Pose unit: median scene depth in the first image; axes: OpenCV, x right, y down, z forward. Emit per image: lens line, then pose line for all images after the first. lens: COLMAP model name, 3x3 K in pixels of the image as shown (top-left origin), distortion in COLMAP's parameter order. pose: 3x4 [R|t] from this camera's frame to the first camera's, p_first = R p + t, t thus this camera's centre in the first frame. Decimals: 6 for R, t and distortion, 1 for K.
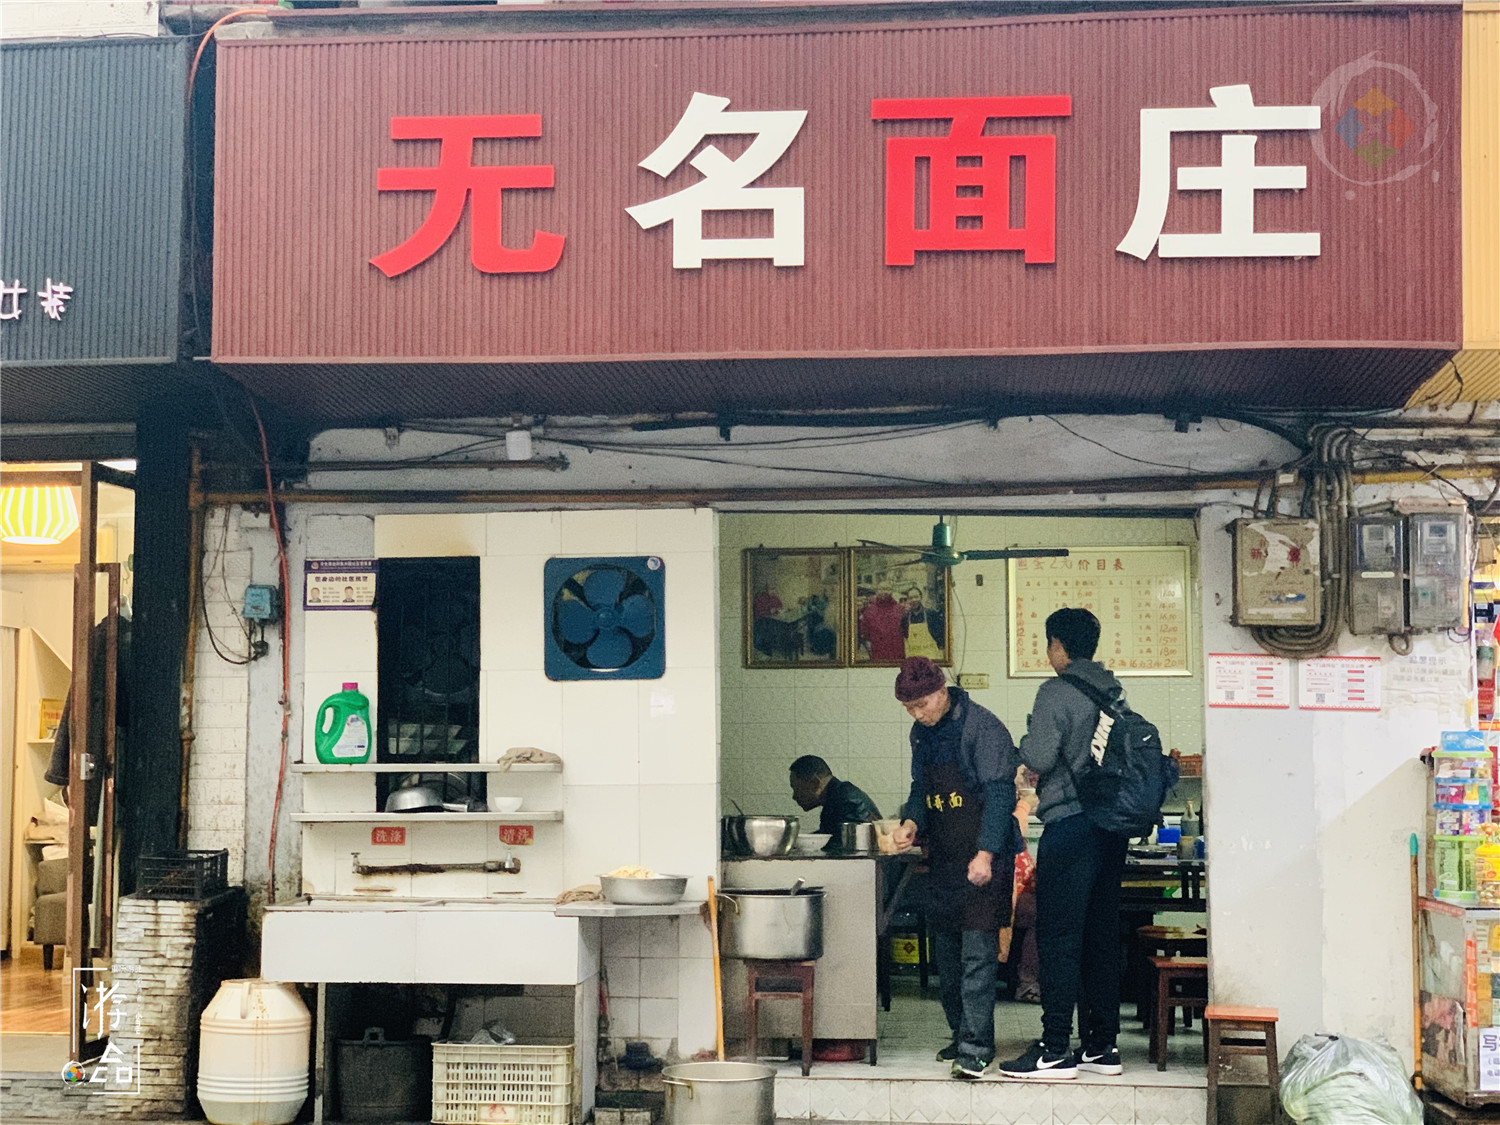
lens RADIAL K [[2272.6, 0, 750.1], [0, 2272.6, 561.0], [0, 0, 1]] dist [0.027209, 0.000000]
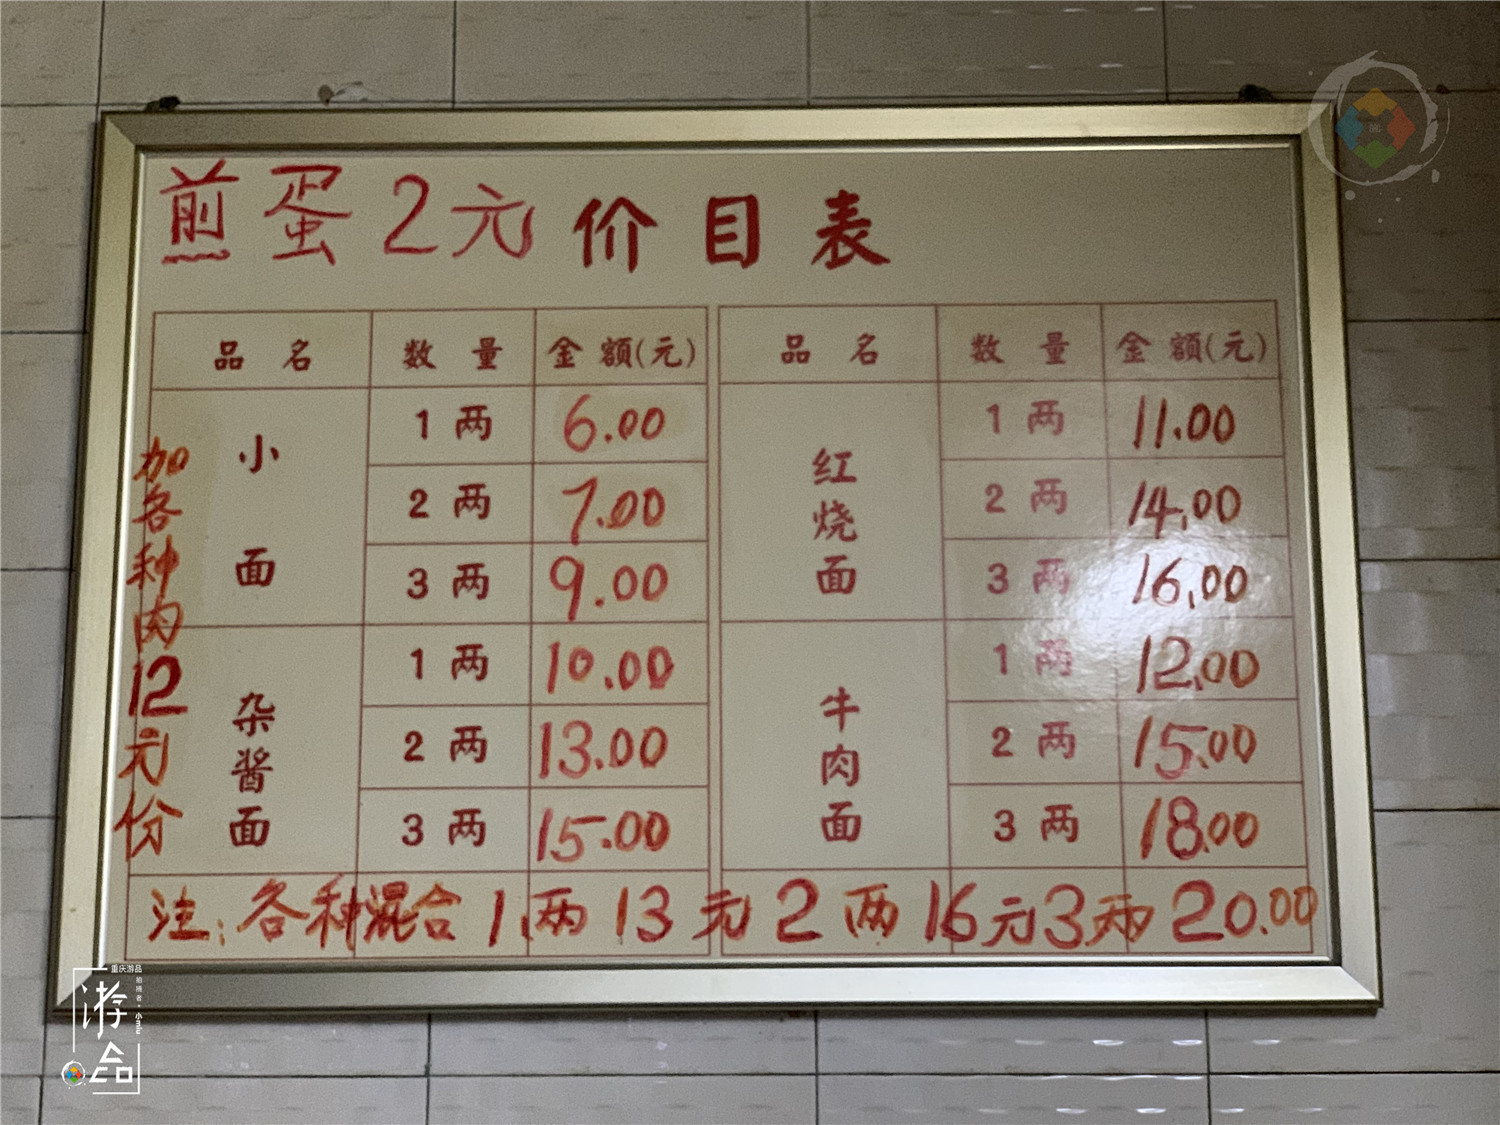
lens RADIAL K [[2272.6, 0, 750.2], [0, 2272.6, 562.9], [0, 0, 1]] dist [0.027209, 0.000000]
pose [[0.997520, 0.013952, 0.068992, 0.145862], [-0.005710, 0.992967, -0.118255, 0.040080], [-0.070157, 0.117568, 0.990584, 0.858000]]
